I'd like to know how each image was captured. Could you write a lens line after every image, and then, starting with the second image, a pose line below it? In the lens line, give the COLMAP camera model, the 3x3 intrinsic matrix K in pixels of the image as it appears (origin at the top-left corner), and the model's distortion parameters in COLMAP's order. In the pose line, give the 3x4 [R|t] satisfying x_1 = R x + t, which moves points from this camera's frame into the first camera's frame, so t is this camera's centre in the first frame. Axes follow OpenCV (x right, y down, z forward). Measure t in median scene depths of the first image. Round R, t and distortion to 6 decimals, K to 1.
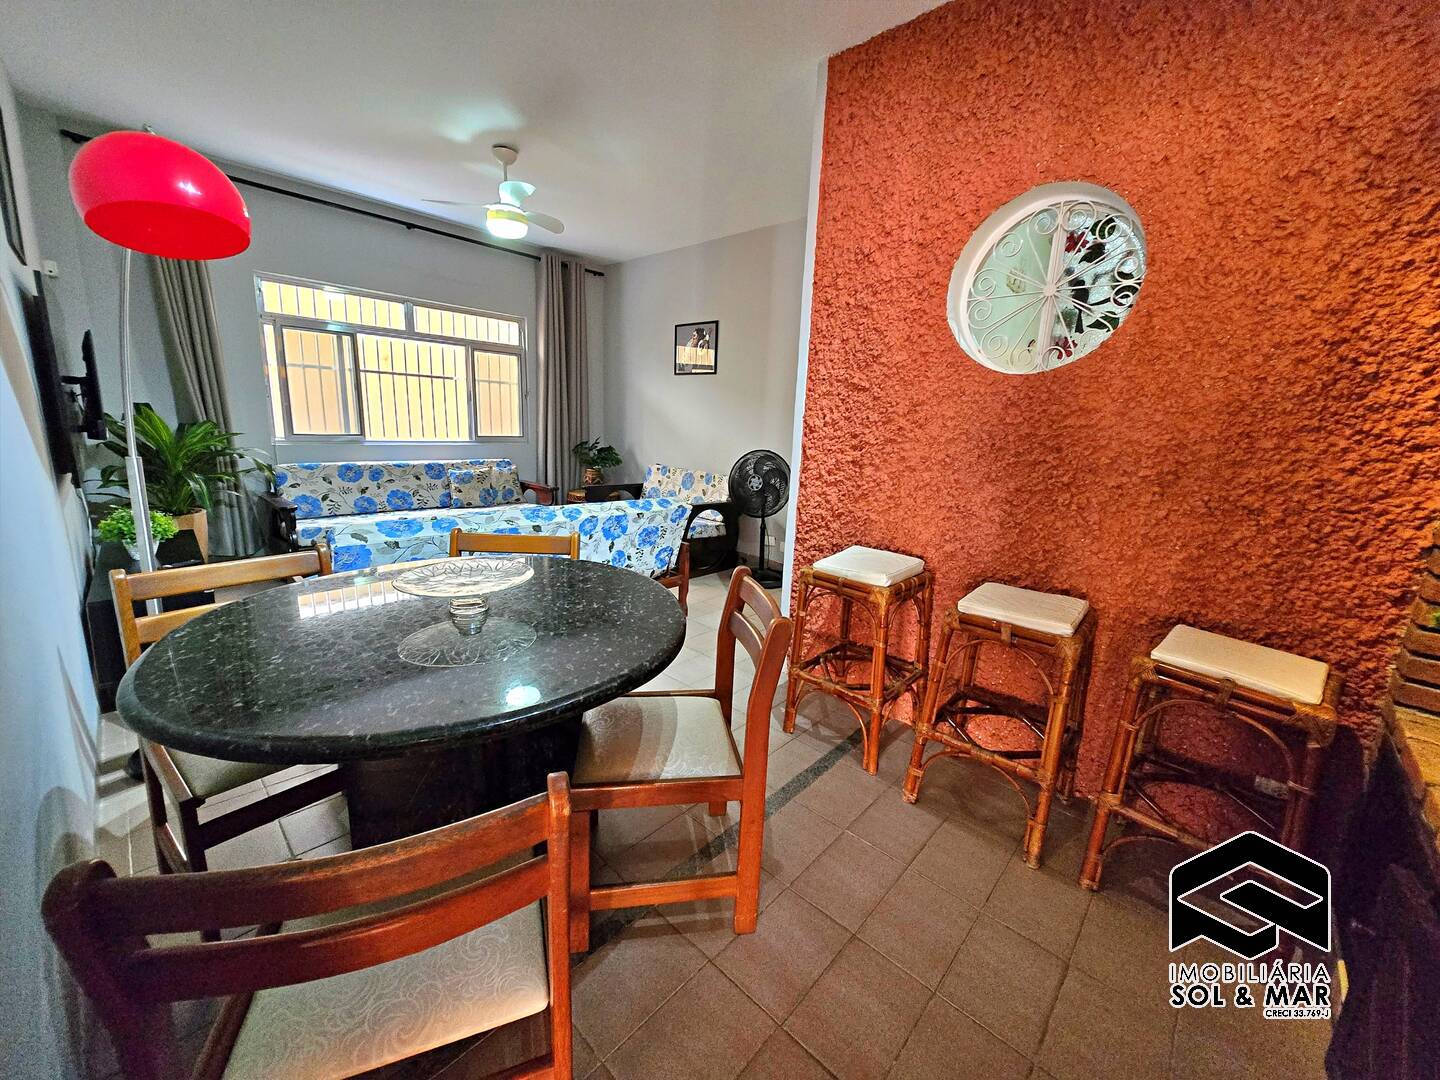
lens RADIAL K [[565.2, 0, 727.7], [0, 565.2, 529.0], [0, 0, 1]] dist [0.002406, -0.000624]
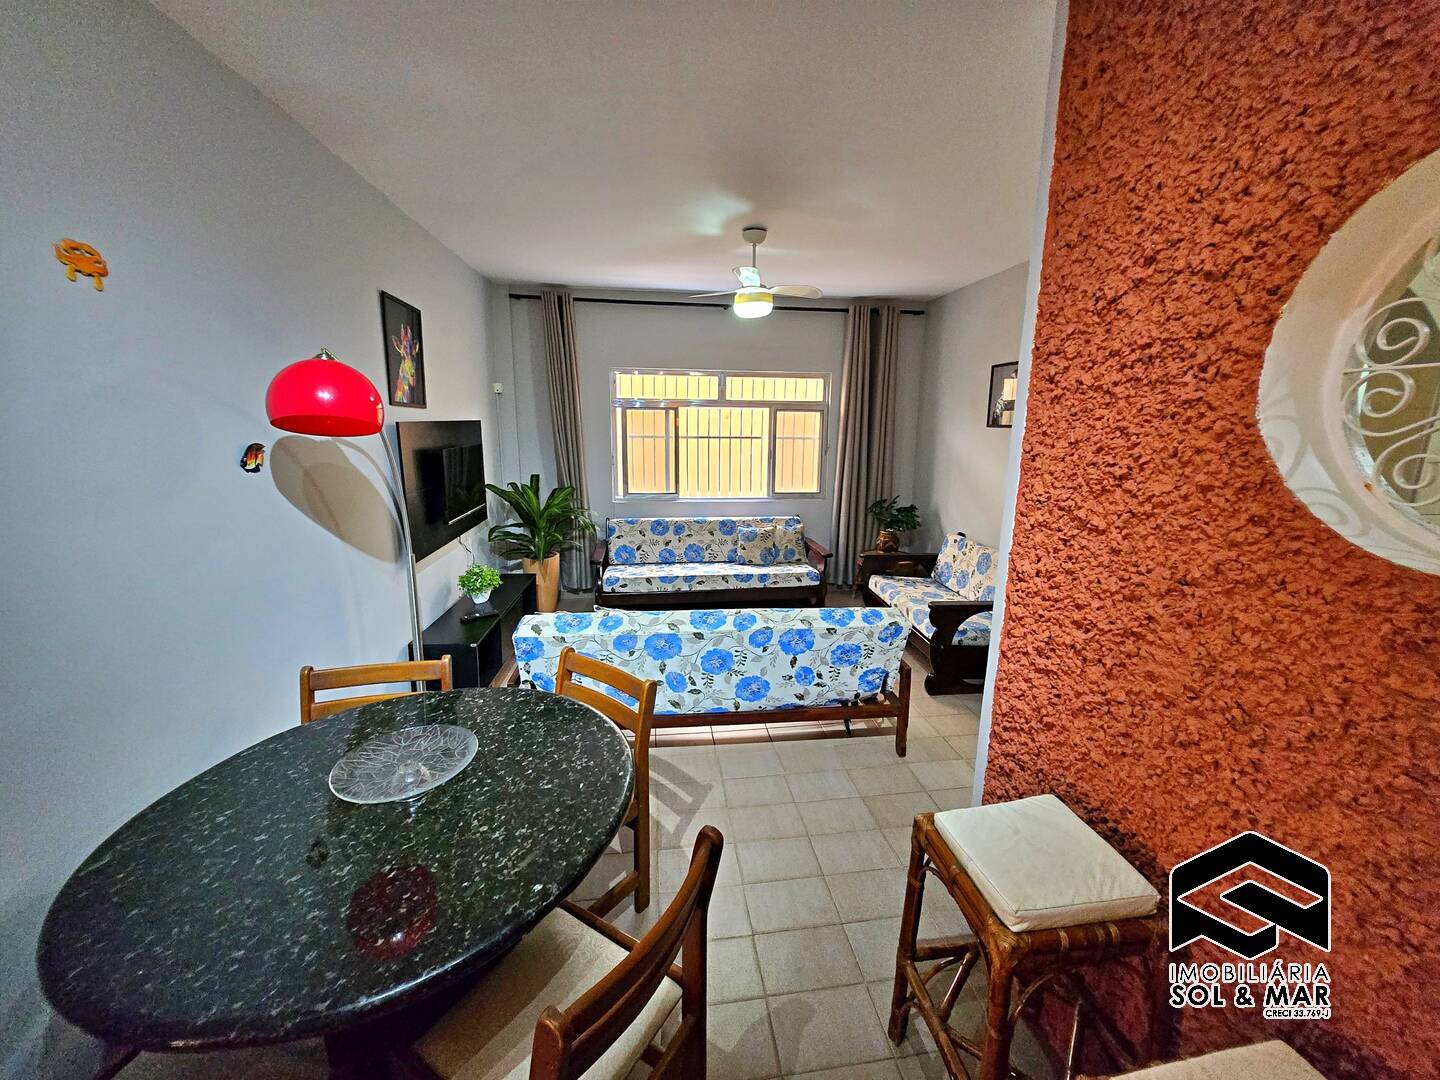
lens RADIAL K [[568.5, 0, 718.7], [0, 568.5, 529.5], [0, 0, 1]] dist [-0.002292, -0.000560]
pose [[0.765214, 0.083996, -0.638273, 0.234177], [-0.100275, 0.994902, 0.010710, -0.160640], [0.635919, 0.055807, 0.769735, 0.234510]]
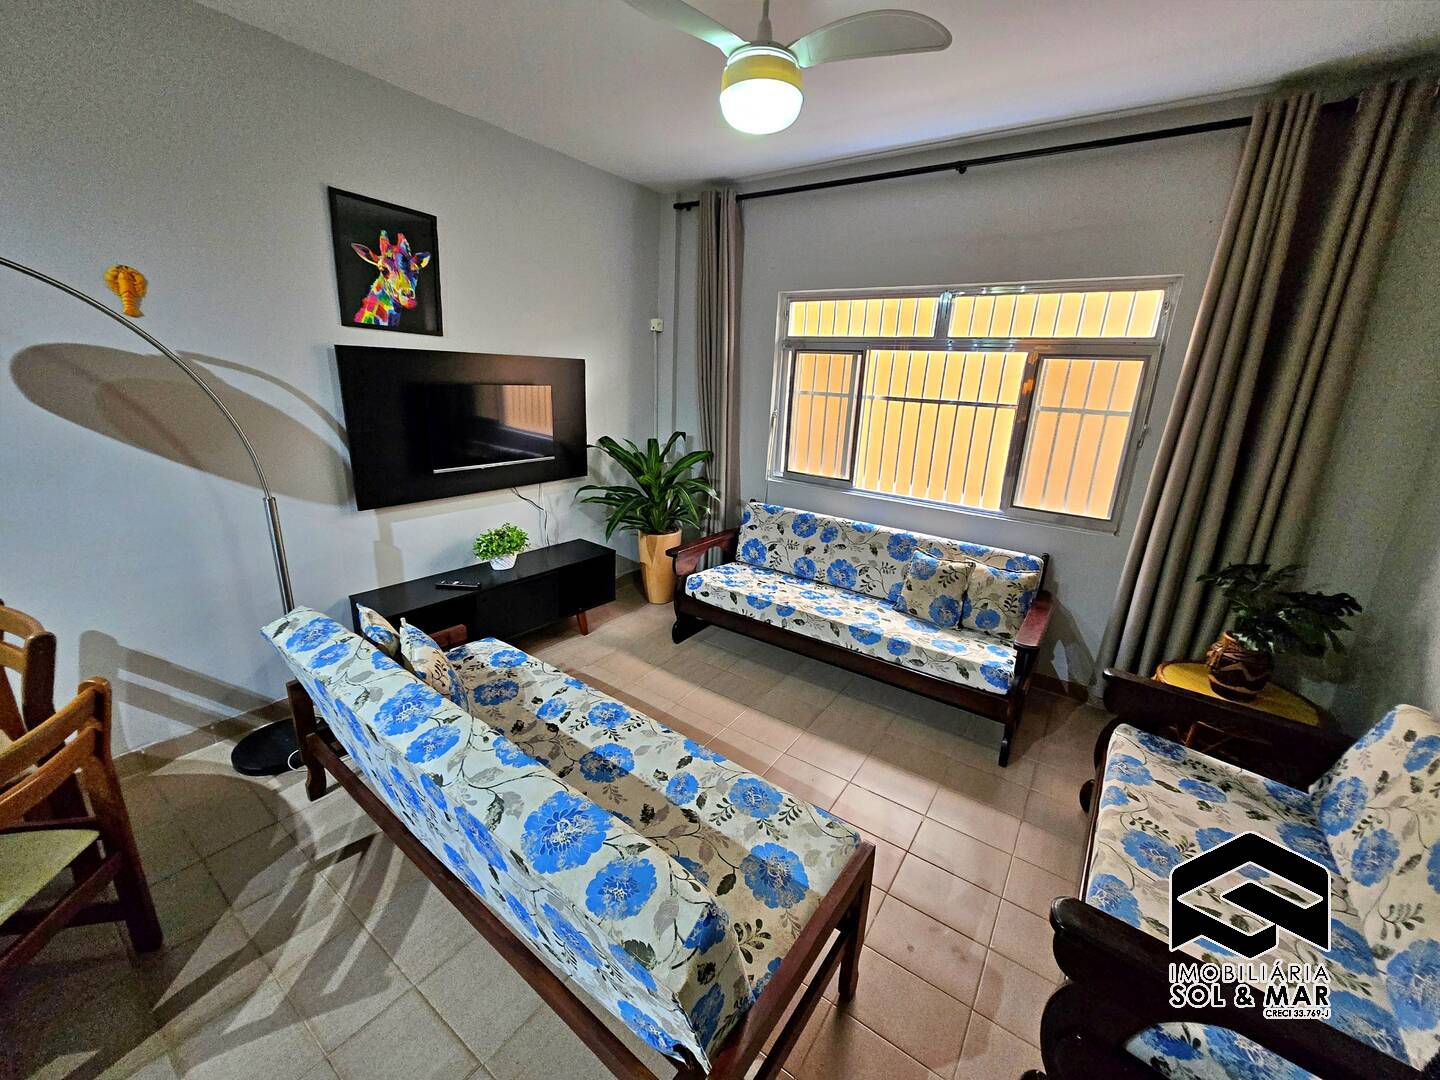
lens RADIAL K [[565.2, 0, 727.7], [0, 565.2, 529.0], [0, 0, 1]] dist [0.002406, -0.000624]
pose [[0.135153, 0.223558, -0.965275, 0.133570], [-0.232209, 0.954228, 0.188486, -0.296228], [0.963230, 0.198671, 0.180879, 1.002118]]
